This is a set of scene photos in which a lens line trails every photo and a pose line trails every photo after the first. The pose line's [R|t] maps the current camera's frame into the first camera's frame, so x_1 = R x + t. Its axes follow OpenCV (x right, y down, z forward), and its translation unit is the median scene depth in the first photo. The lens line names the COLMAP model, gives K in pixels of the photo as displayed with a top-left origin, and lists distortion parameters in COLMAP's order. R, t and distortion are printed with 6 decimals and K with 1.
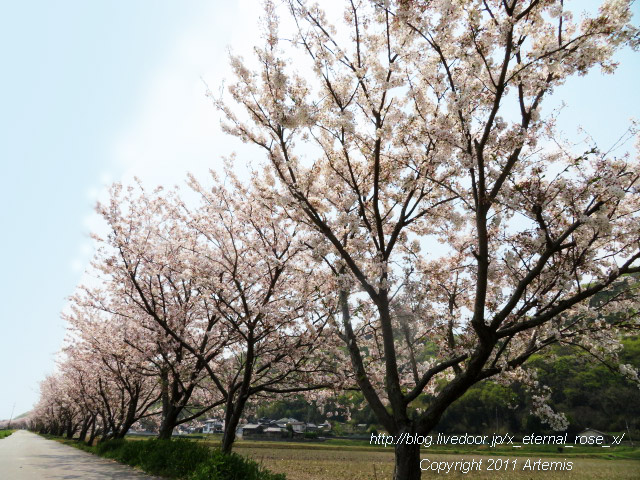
lens RADIAL K [[456.8, 0, 318.5], [0, 456.8, 226.0], [0, 0, 1]] dist [0.001287, -0.001150]
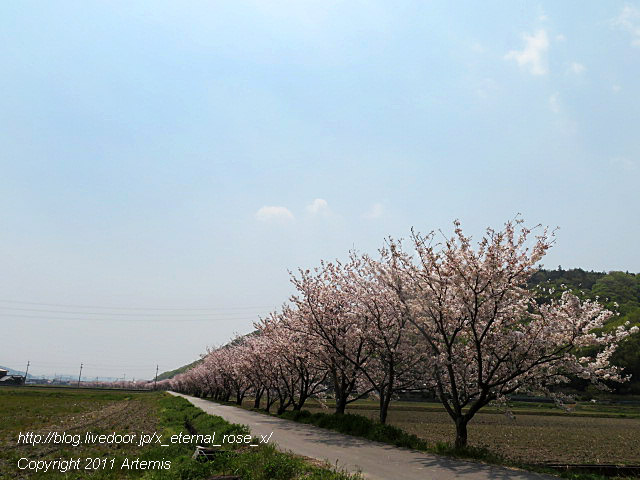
lens RADIAL K [[456.8, 0, 318.5], [0, 456.8, 226.0], [0, 0, 1]] dist [0.001287, -0.001150]
pose [[0.961528, -0.077142, -0.263653, 0.077063], [0.092271, 0.994695, 0.045472, -0.336231], [0.258746, -0.068050, 0.963545, -0.653497]]
